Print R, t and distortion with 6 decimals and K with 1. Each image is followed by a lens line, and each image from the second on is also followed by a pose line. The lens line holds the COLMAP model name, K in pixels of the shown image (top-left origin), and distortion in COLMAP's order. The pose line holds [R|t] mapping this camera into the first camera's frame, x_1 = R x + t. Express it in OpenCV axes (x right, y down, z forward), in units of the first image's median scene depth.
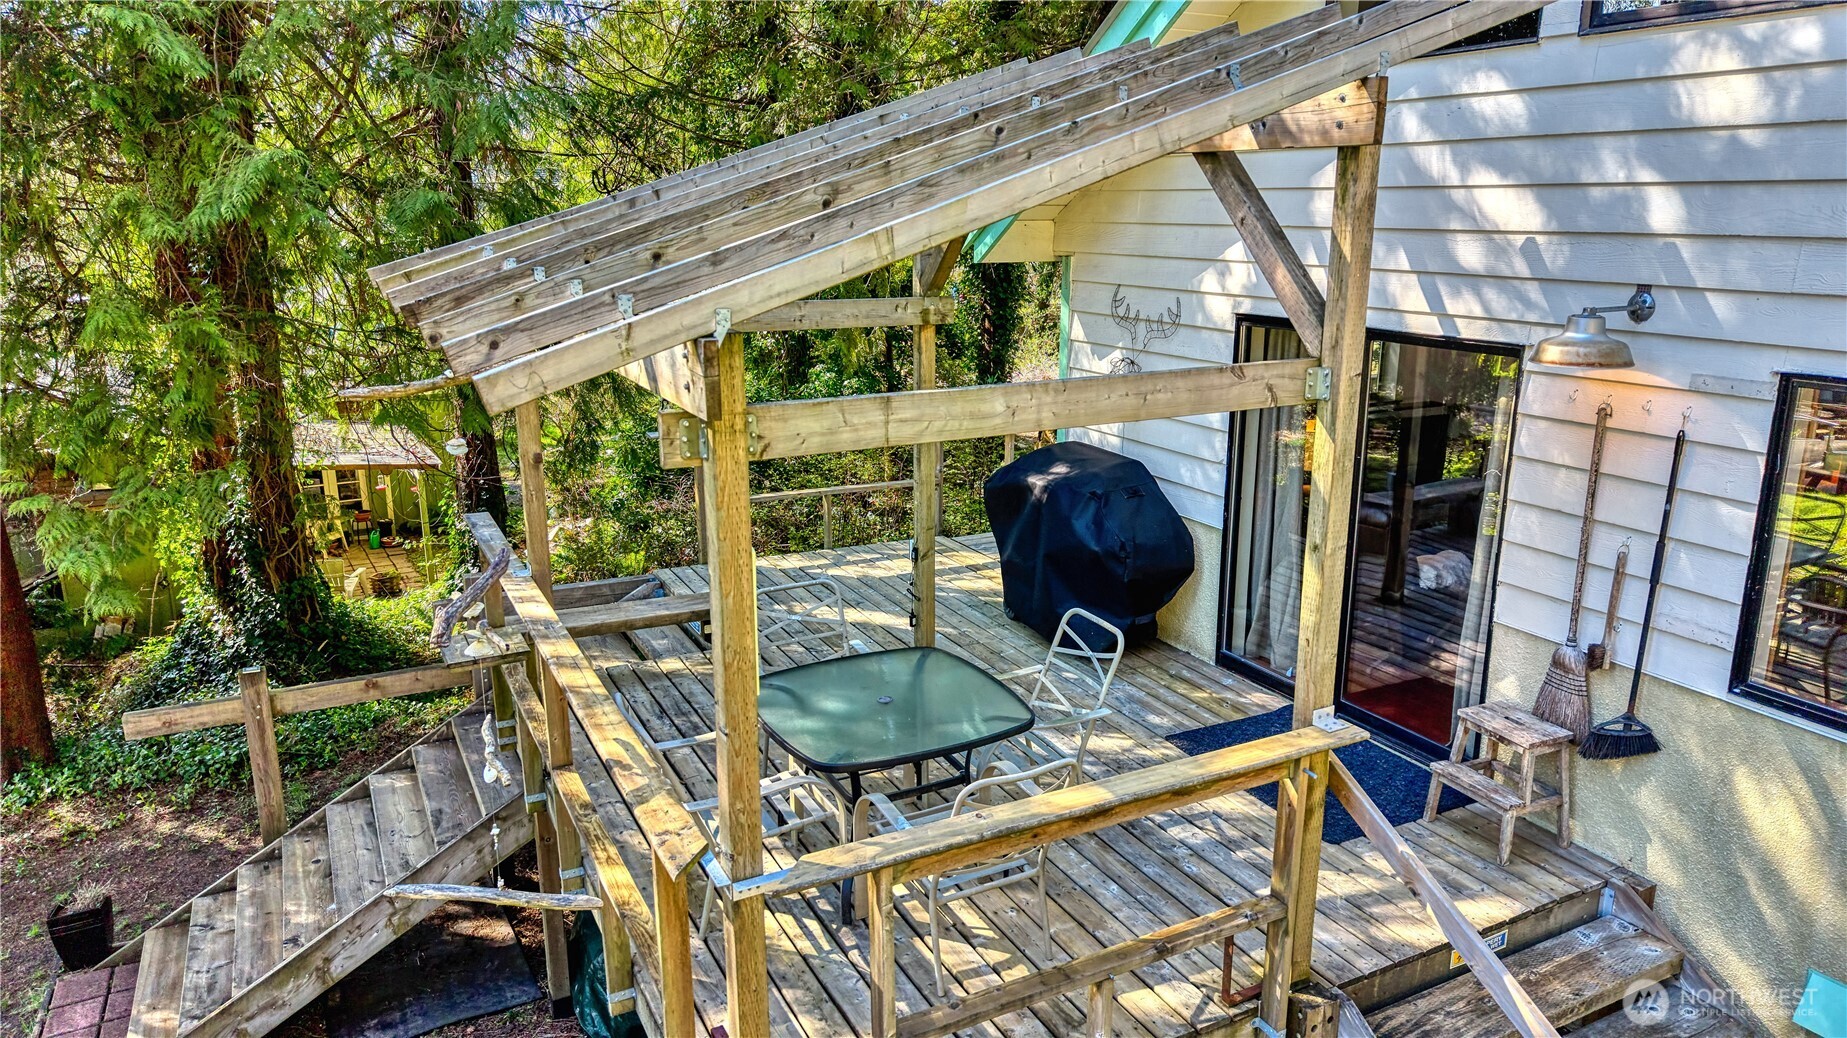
lens RADIAL K [[1230.2, 0, 923.5], [0, 1230.2, 519.0], [0, 0, 1]] dist [0.028503, -0.000436]
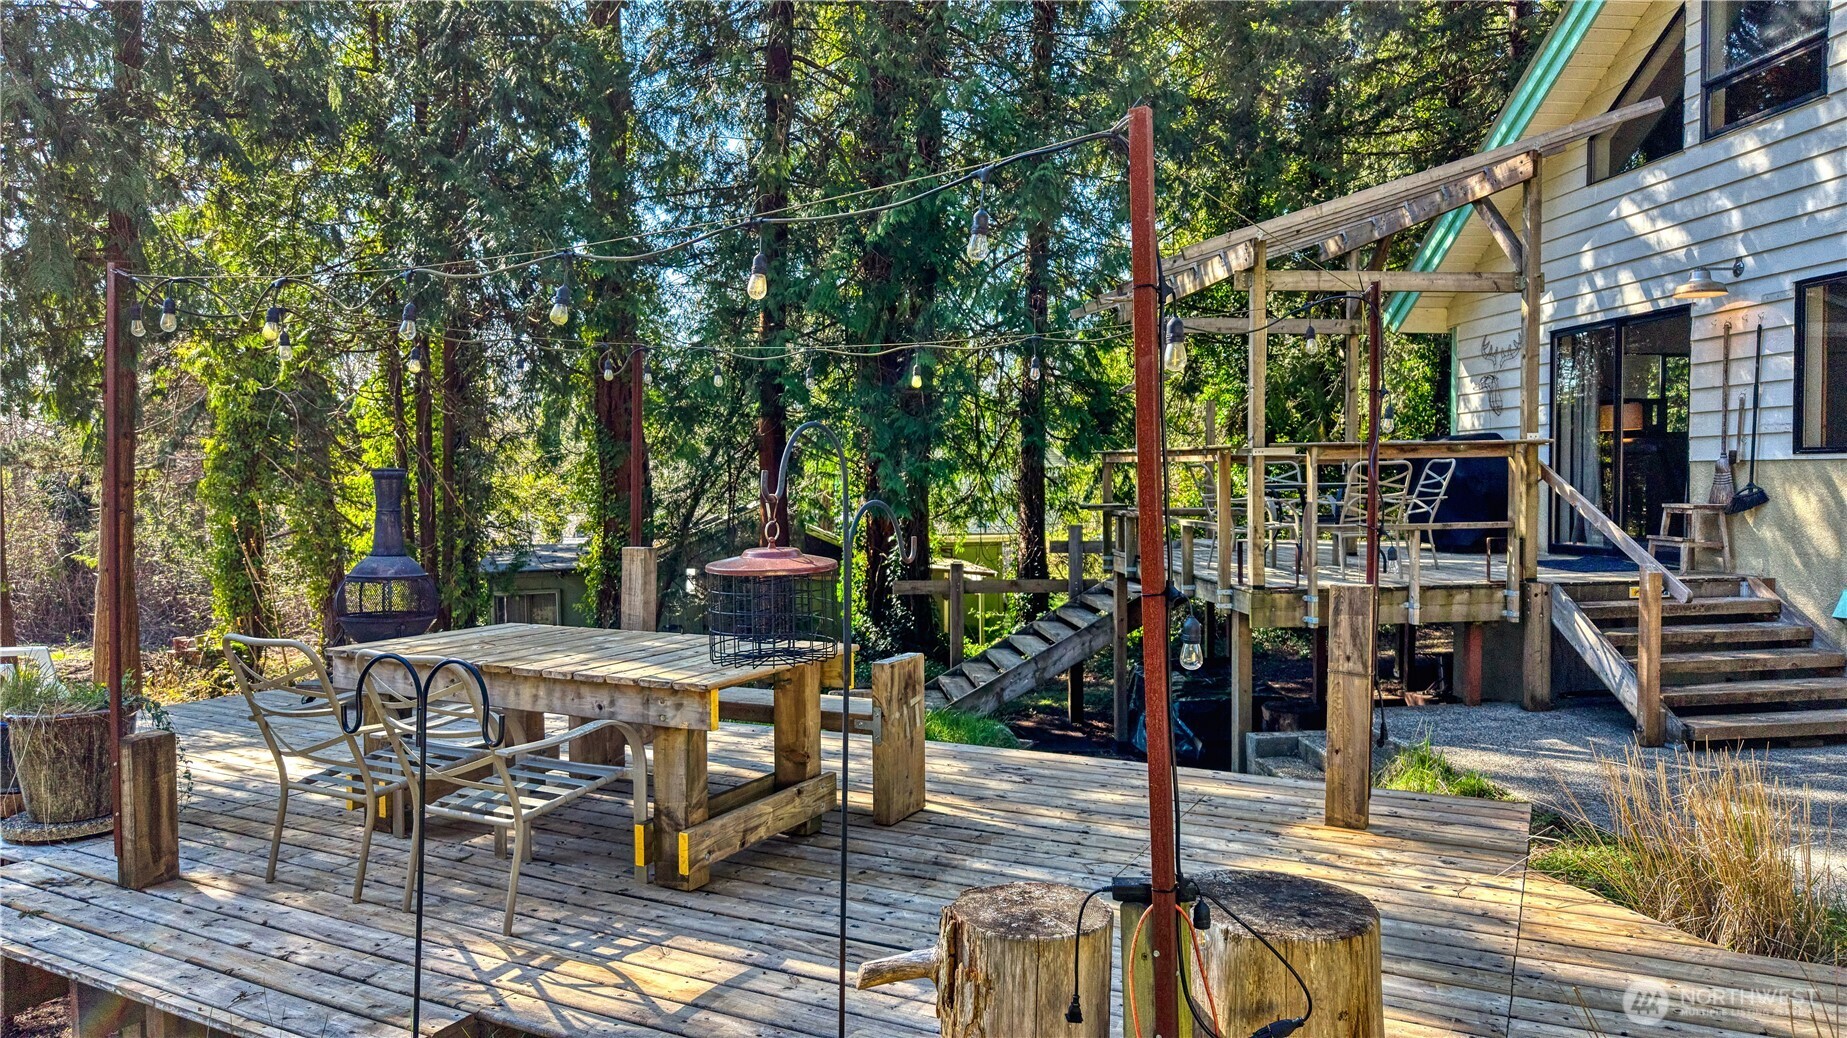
lens RADIAL K [[1230.2, 0, 923.5], [0, 1230.2, 519.0], [0, 0, 1]] dist [0.028503, -0.000436]
pose [[0.933266, 0.011722, -0.358995, 0.087247], [-0.093824, 0.972723, -0.212149, 0.711763], [0.346716, 0.231674, 0.908909, -1.082370]]
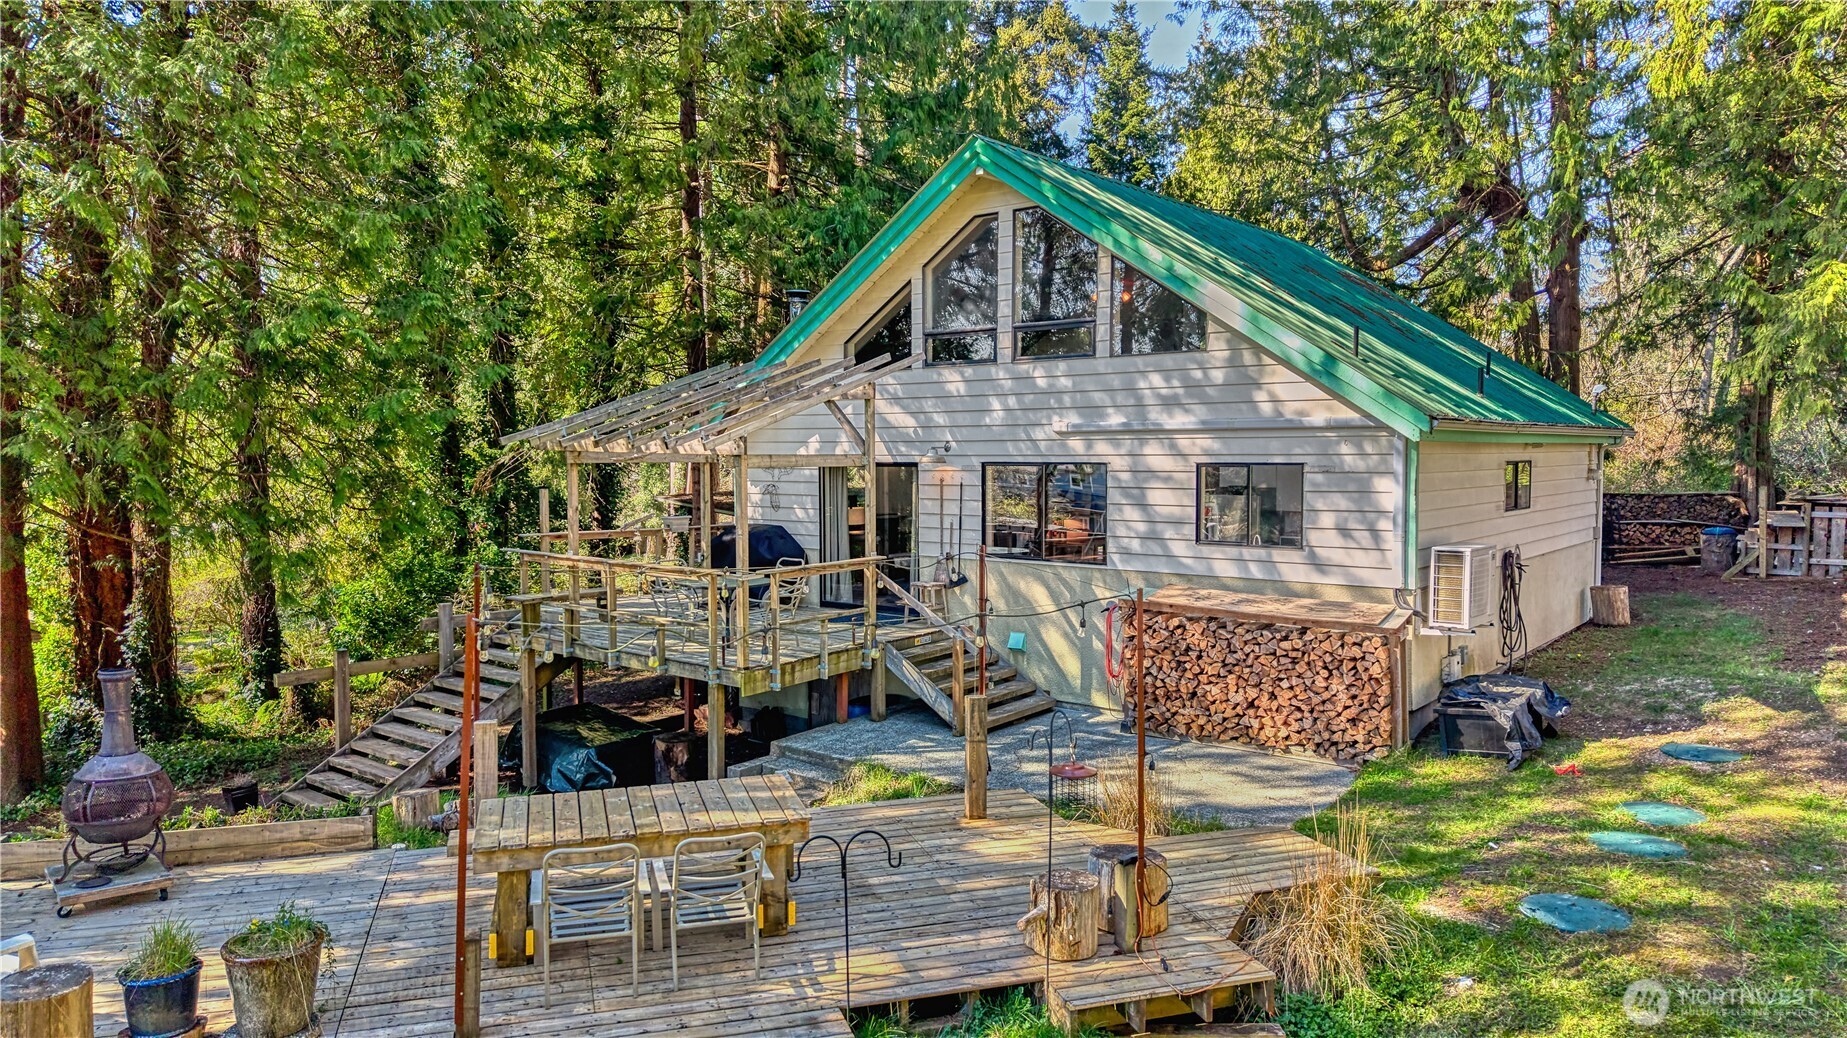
lens RADIAL K [[1230.2, 0, 923.5], [0, 1230.2, 519.0], [0, 0, 1]] dist [0.028503, -0.000436]
pose [[0.909249, -0.020173, 0.415764, -0.834225], [0.104824, 0.977732, -0.181805, 0.591065], [-0.402839, 0.208888, 0.891116, -1.824289]]
